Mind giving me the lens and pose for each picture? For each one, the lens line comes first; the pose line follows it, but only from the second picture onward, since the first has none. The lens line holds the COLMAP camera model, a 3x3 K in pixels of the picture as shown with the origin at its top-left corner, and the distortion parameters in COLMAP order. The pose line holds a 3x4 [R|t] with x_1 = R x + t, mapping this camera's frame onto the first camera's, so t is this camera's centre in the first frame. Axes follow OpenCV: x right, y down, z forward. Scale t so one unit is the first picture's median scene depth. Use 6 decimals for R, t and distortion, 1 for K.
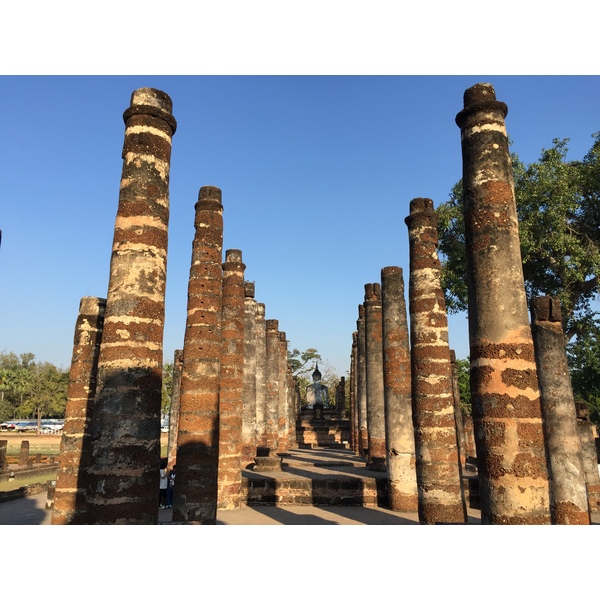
lens RADIAL K [[518.3, 0, 292.8], [0, 518.3, 299.6], [0, 0, 1]] dist [0.052316, -0.000929]
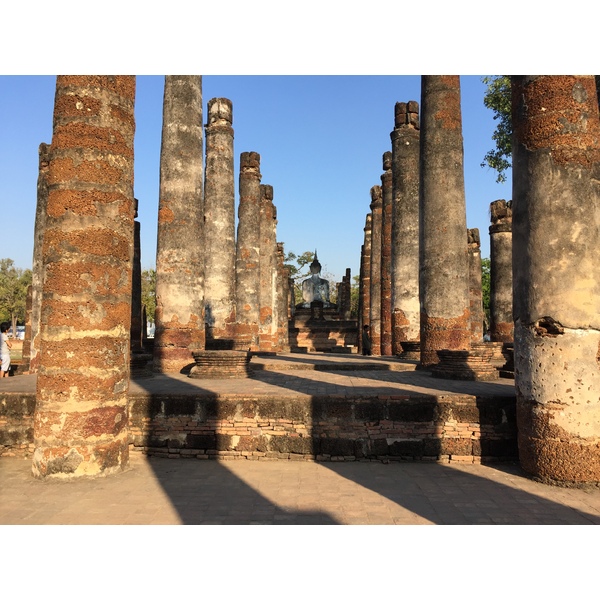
lens RADIAL K [[518.3, 0, 292.8], [0, 518.3, 299.6], [0, 0, 1]] dist [0.052316, -0.000929]
pose [[0.999933, 0.008597, 0.007785, 0.013877], [-0.009728, 0.987166, 0.159400, 0.168891], [-0.006315, -0.159465, 0.987183, 0.502566]]
